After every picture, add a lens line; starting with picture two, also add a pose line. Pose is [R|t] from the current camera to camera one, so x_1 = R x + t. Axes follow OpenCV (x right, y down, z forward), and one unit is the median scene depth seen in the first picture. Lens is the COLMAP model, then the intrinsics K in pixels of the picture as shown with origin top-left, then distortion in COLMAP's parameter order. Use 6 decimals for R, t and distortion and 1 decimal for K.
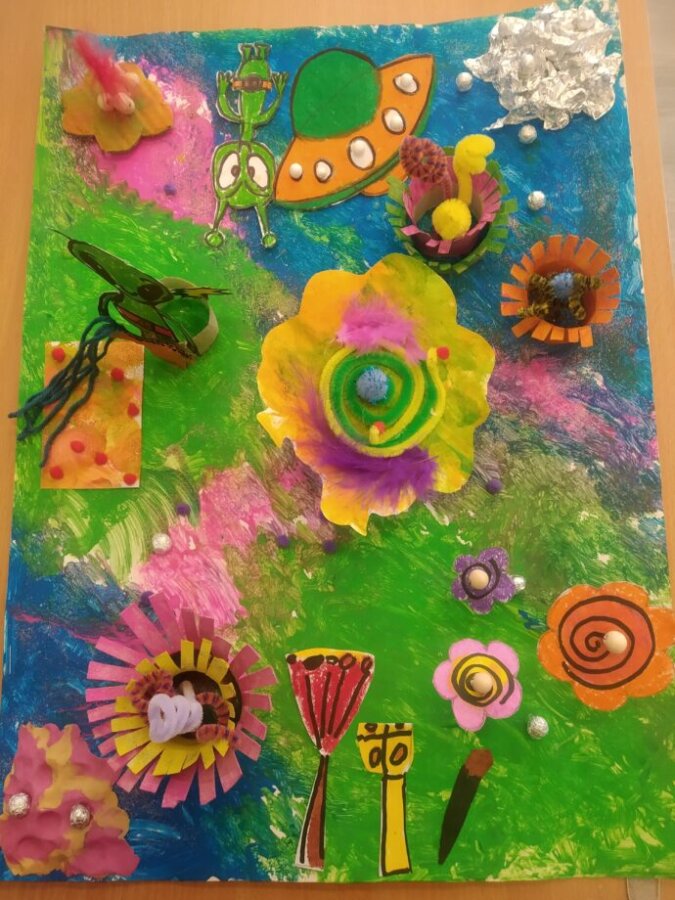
lens RADIAL K [[677.5, 0, 337.9], [0, 677.5, 447.3], [0, 0, 1]] dist [0.007528, -0.008672]
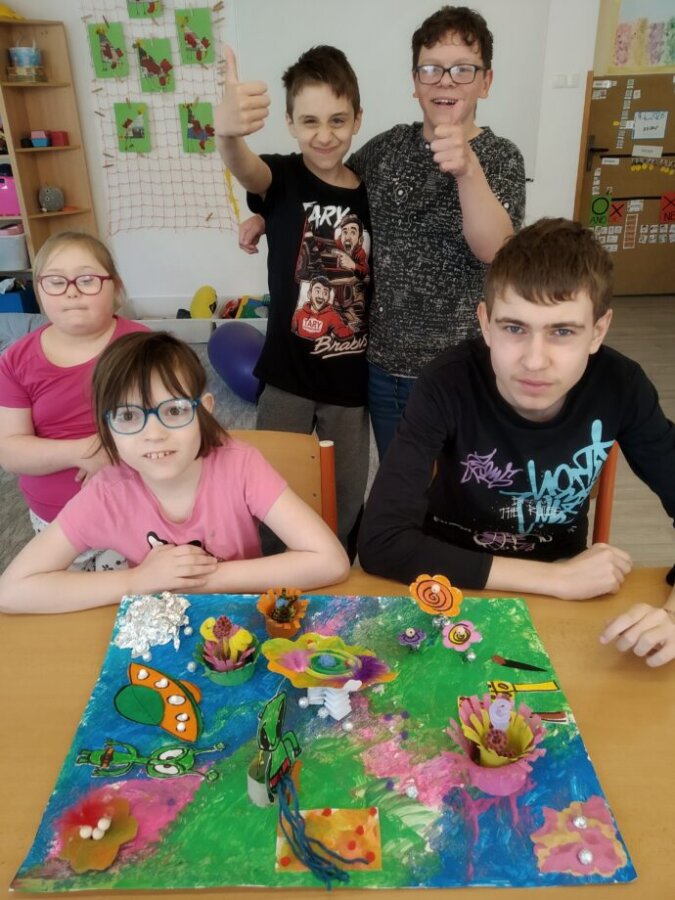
lens RADIAL K [[677.5, 0, 338.5], [0, 677.5, 448.9], [0, 0, 1]] dist [0.007528, -0.008672]
pose [[0.003972, -0.405605, 0.914040, -1.398099], [0.987262, 0.146976, 0.060931, -0.248540], [-0.159056, 0.902154, 0.401022, -0.357835]]
